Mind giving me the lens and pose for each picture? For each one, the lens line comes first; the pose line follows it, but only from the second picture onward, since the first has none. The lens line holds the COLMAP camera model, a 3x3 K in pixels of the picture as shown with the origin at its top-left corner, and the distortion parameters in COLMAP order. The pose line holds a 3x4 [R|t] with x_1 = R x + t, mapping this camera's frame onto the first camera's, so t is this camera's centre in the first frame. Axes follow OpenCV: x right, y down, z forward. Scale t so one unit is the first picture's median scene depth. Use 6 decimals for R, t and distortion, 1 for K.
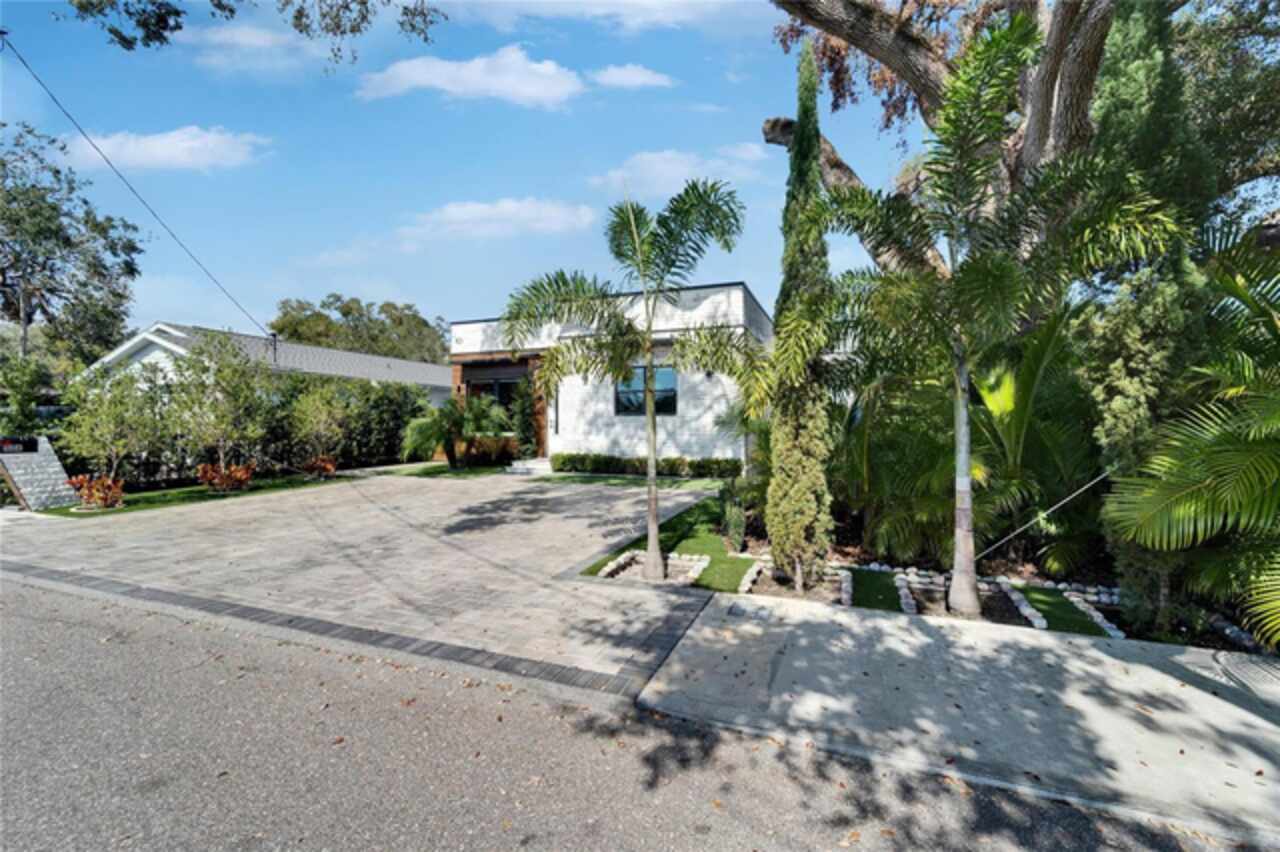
lens RADIAL K [[522.3, 0, 640.7], [0, 522.3, 423.0], [0, 0, 1]] dist [0.001494, -0.000423]
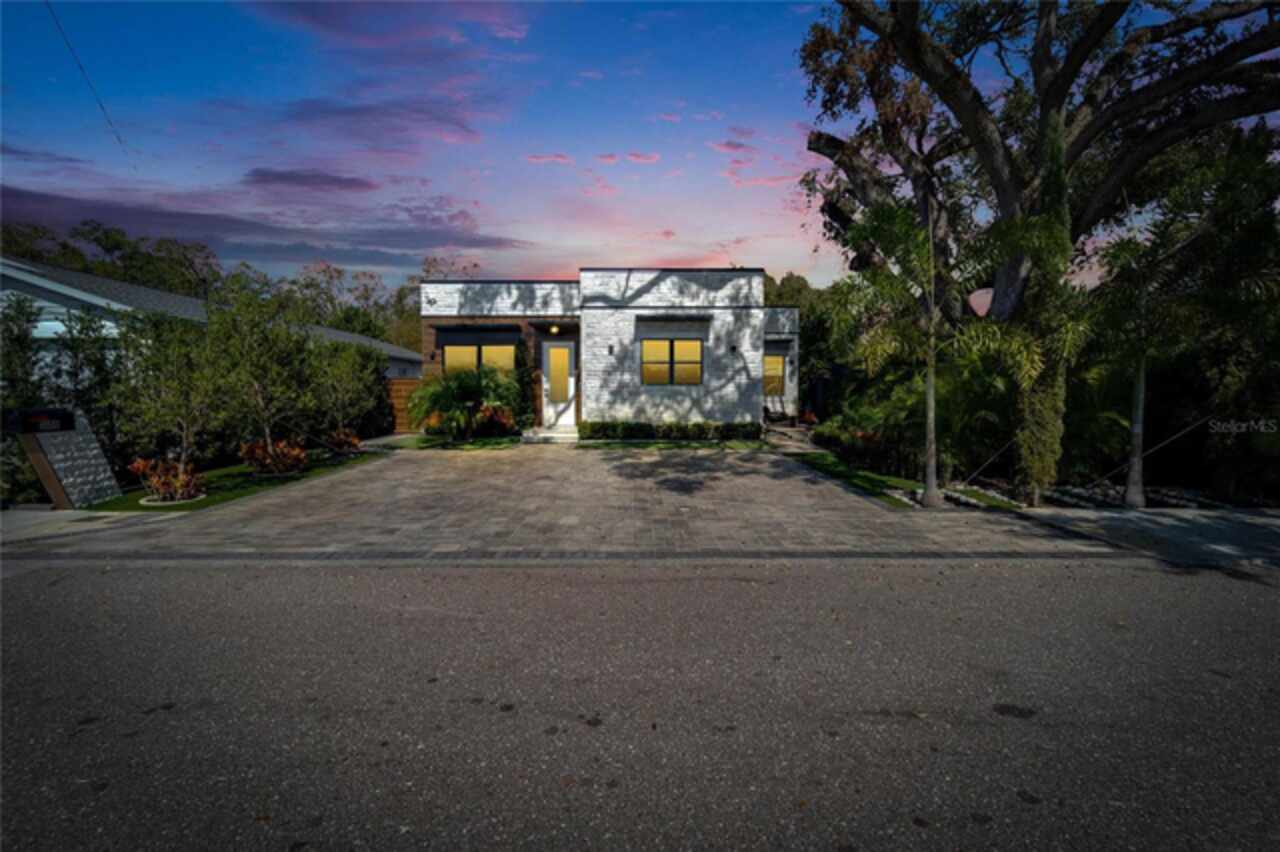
lens RADIAL K [[522.3, 0, 599.0], [0, 522.3, 435.8], [0, 0, 1]] dist [0.001494, -0.000423]
pose [[0.931861, -0.028450, 0.361698, -0.547239], [-0.000727, 0.996772, 0.080276, 0.003405], [-0.362815, -0.075068, 0.928833, 0.035517]]
